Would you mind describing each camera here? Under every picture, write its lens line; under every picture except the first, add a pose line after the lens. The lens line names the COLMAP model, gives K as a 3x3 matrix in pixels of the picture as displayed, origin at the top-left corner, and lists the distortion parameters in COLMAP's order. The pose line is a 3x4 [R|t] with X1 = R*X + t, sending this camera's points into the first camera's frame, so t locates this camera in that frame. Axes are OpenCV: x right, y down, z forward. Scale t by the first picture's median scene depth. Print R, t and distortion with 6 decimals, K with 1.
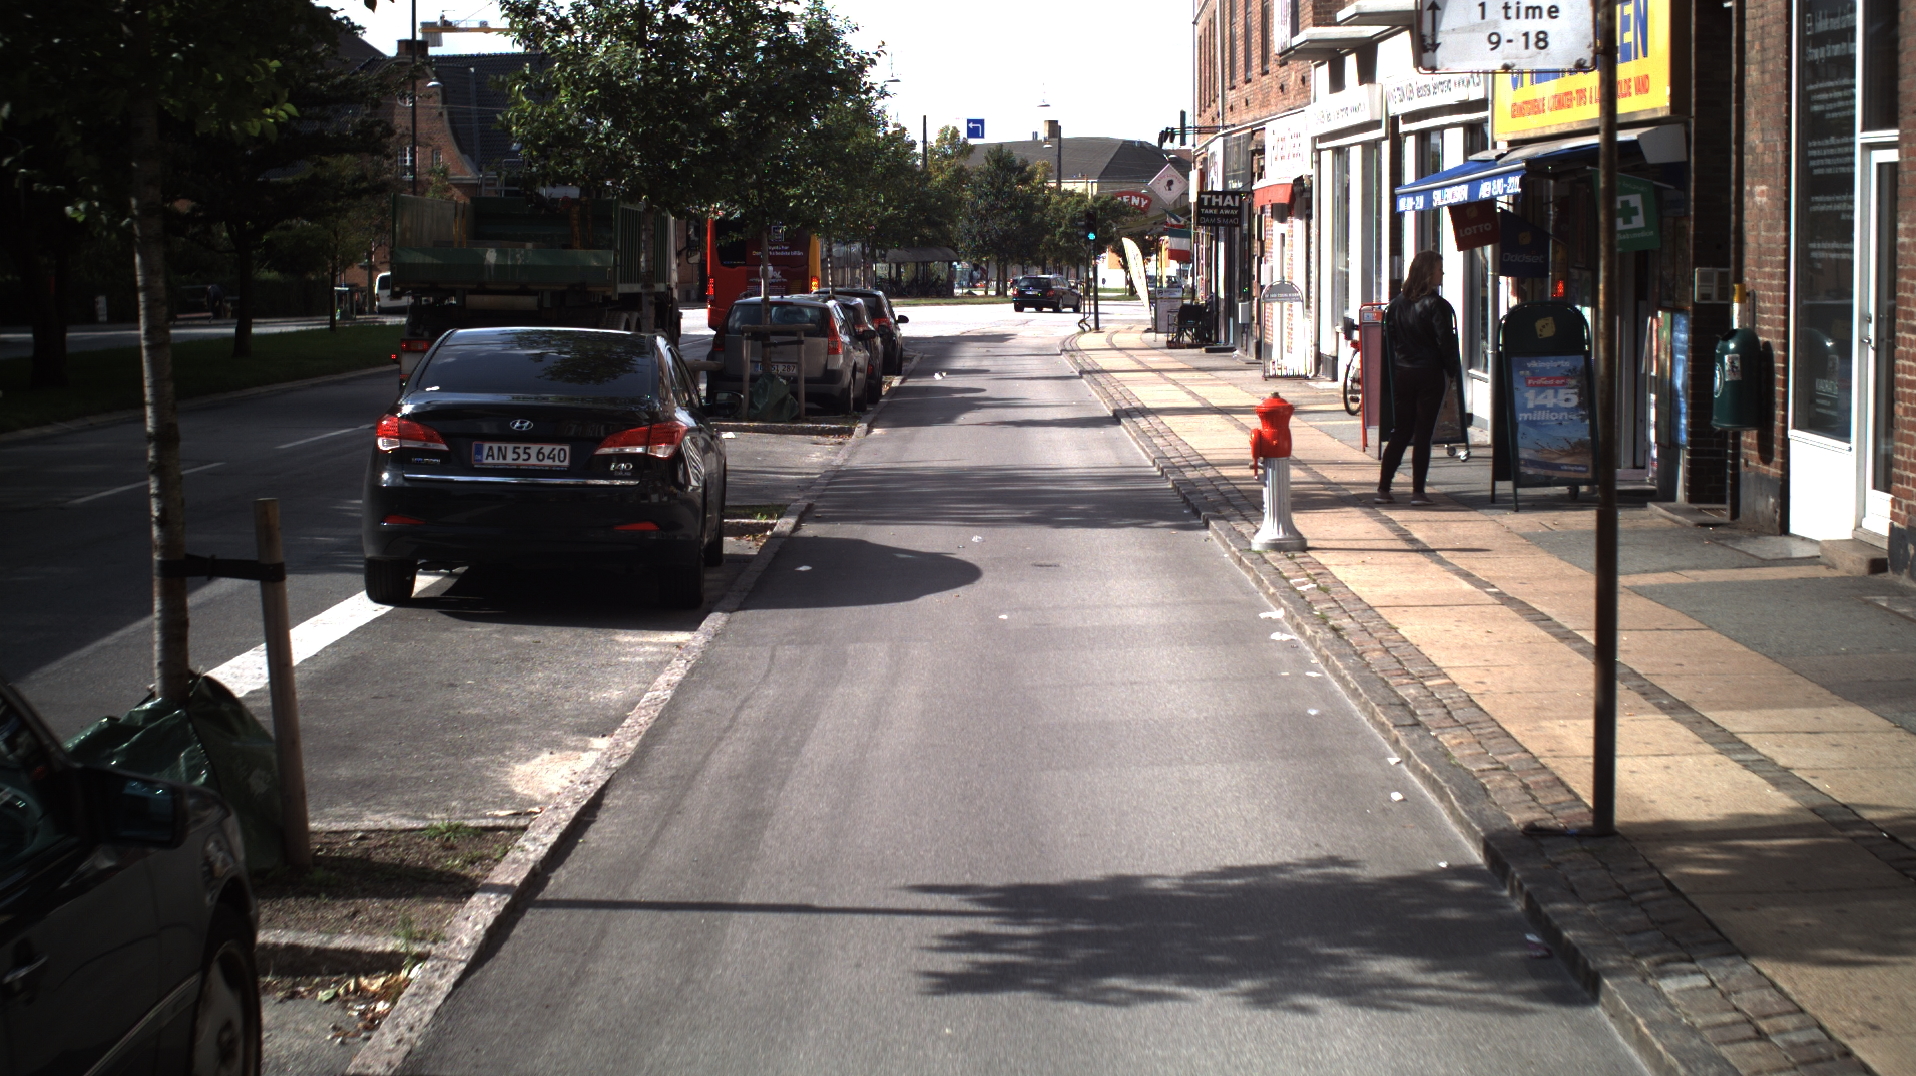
lens RADIAL K [[3747.6, 0, 958.0], [0, 3747.6, 538.0], [0, 0, 1]] dist [-0.327708, 0.313125]
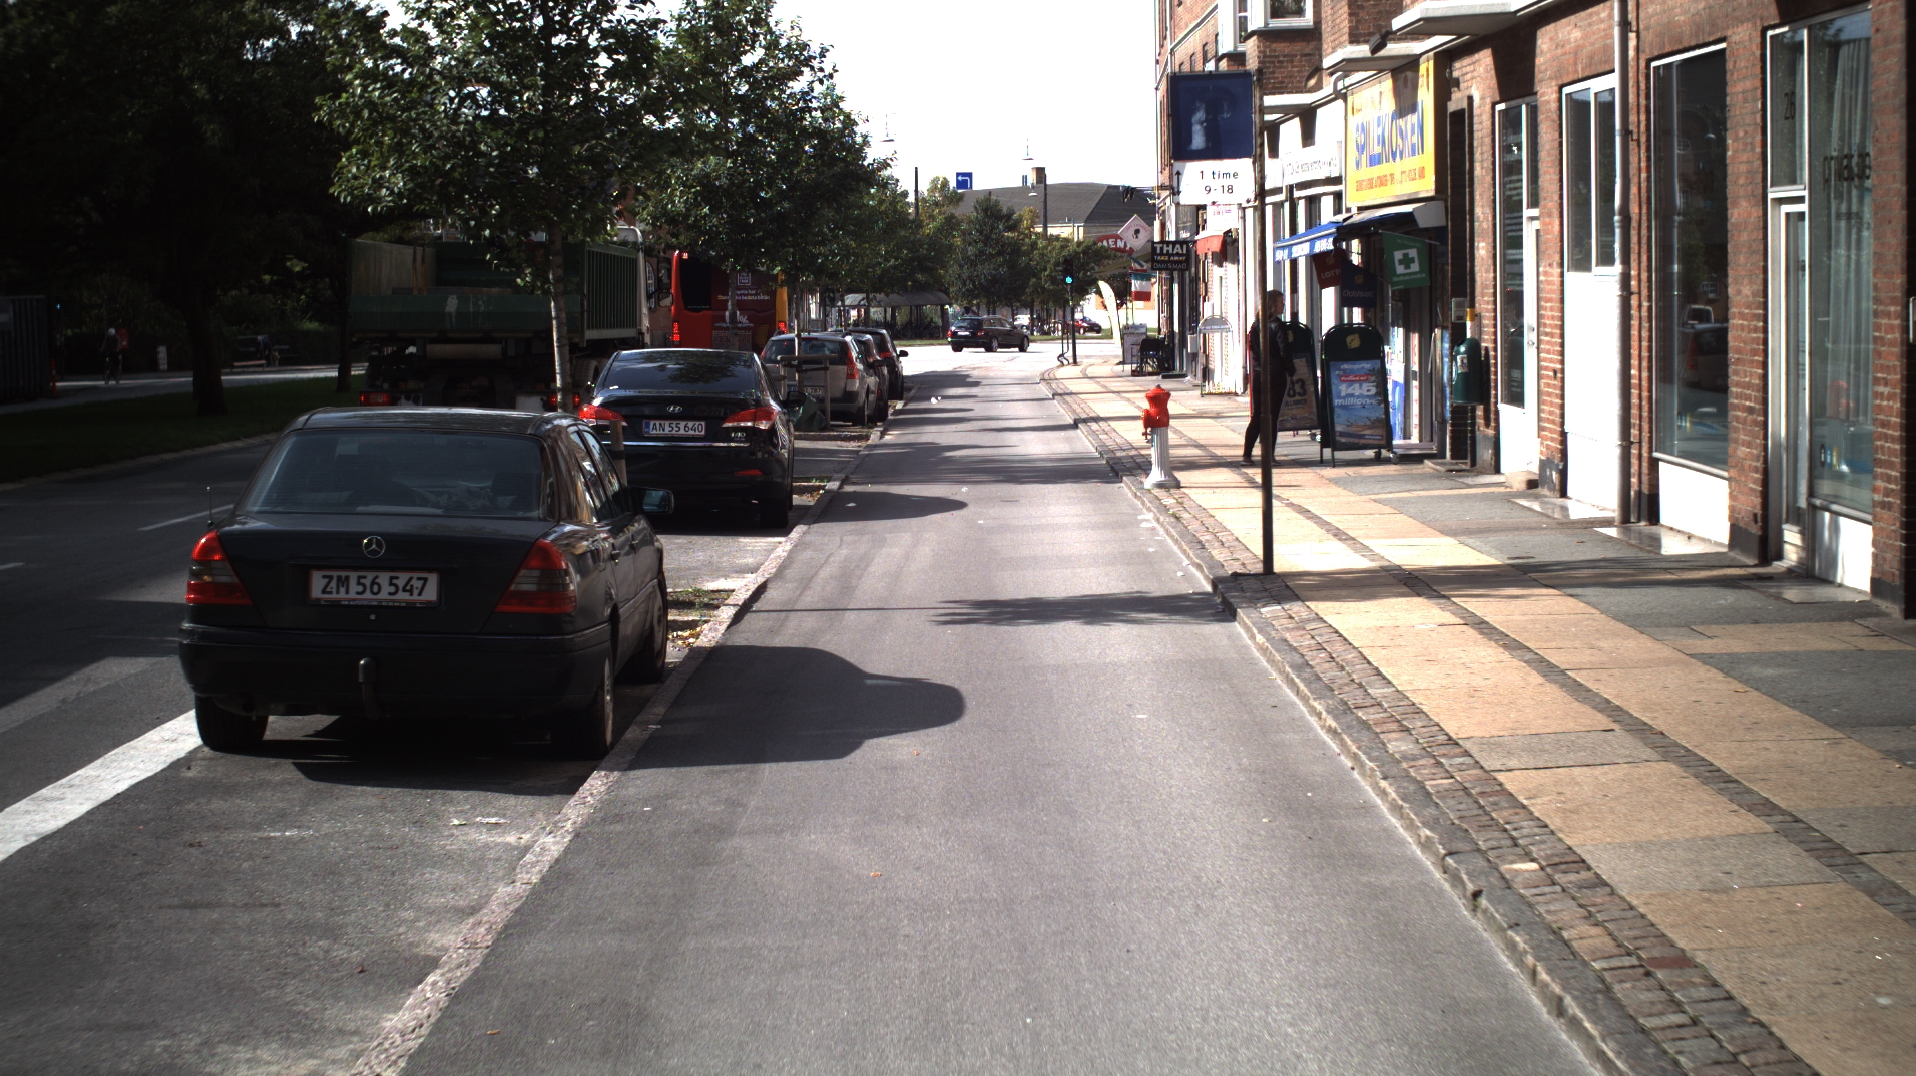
lens RADIAL K [[3747.6, 0, 958.0], [0, 3747.6, 538.0], [0, 0, 1]] dist [-0.327708, 0.313125]
pose [[0.999896, -0.014369, 0.001295, 0.000067], [0.014383, 0.999829, -0.011617, 0.015034], [-0.001128, 0.011635, 0.999932, -0.197148]]
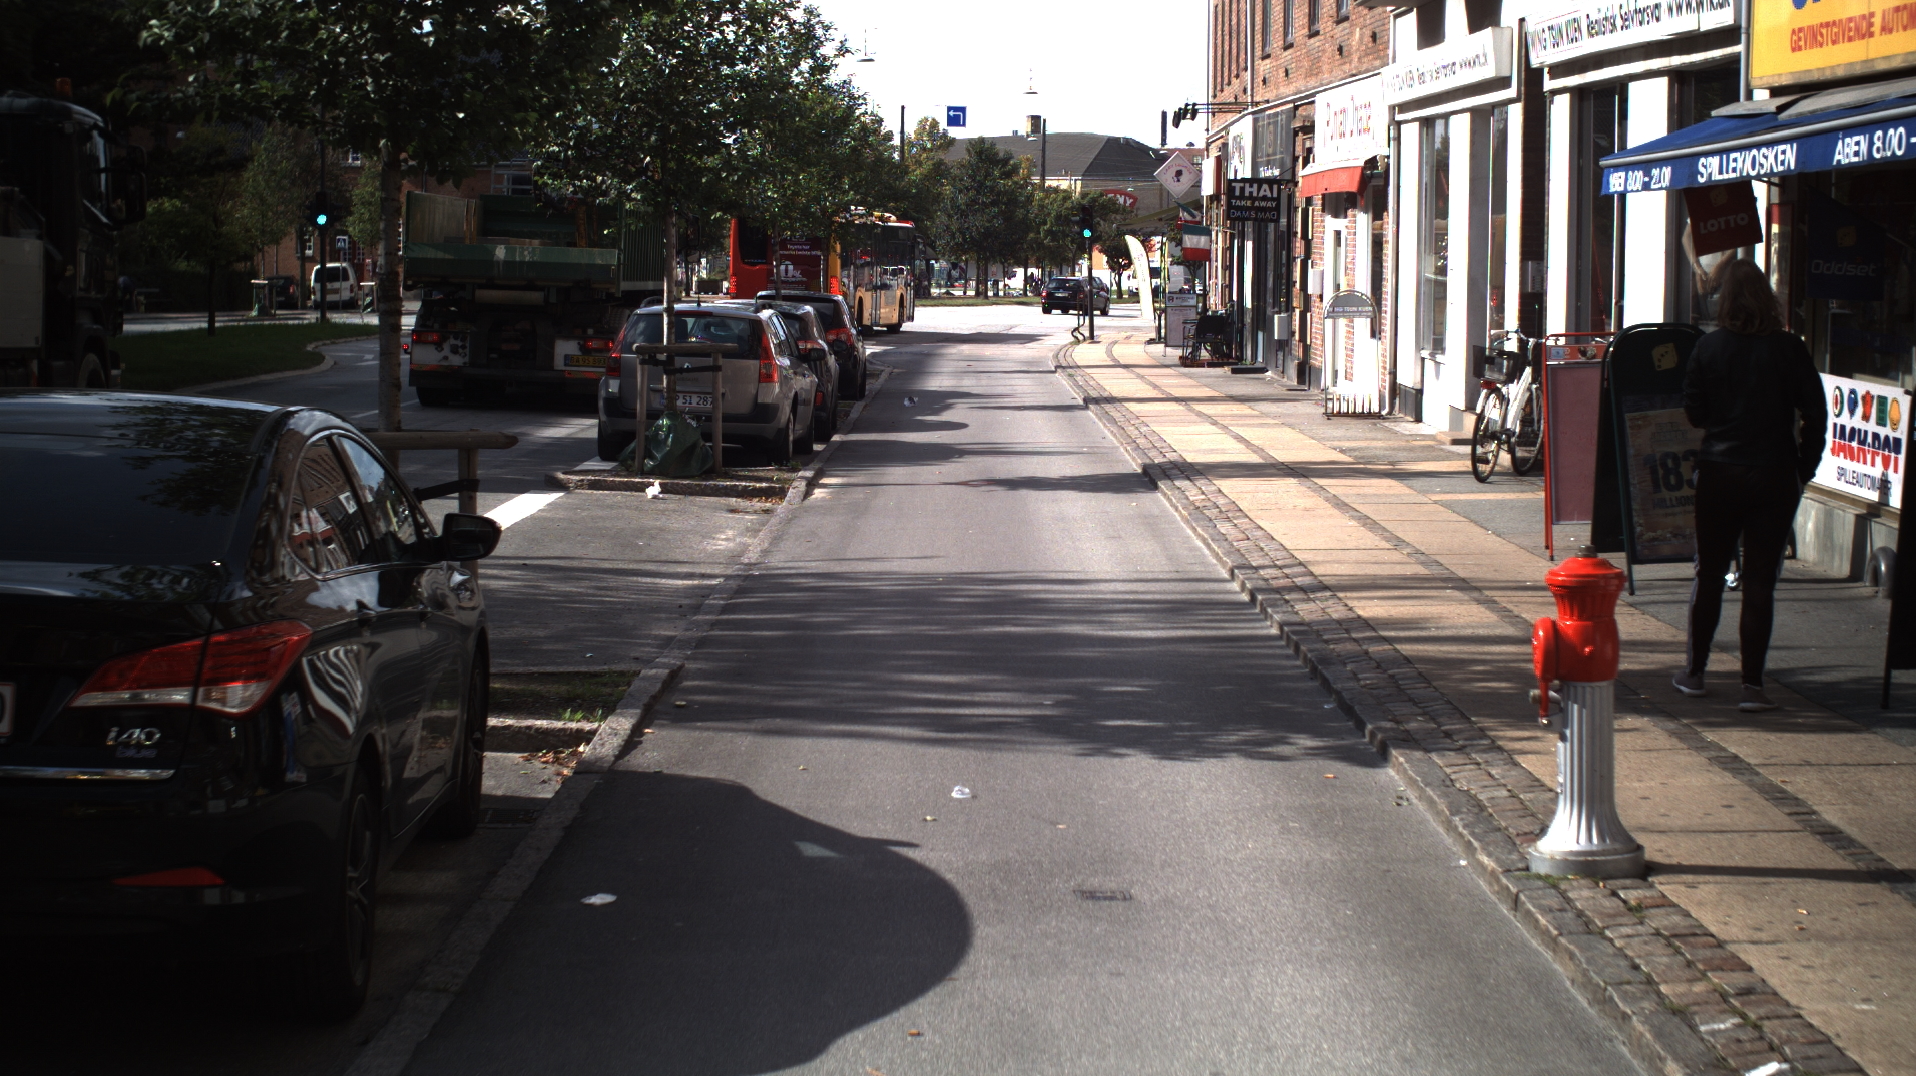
lens RADIAL K [[3747.6, 0, 958.0], [0, 3747.6, 538.0], [0, 0, 1]] dist [-0.327708, 0.313125]
pose [[0.999904, 0.012110, 0.006710, 0.000355], [-0.012113, 0.999927, 0.000354, -0.014574], [-0.006705, -0.000436, 0.999977, 0.196129]]
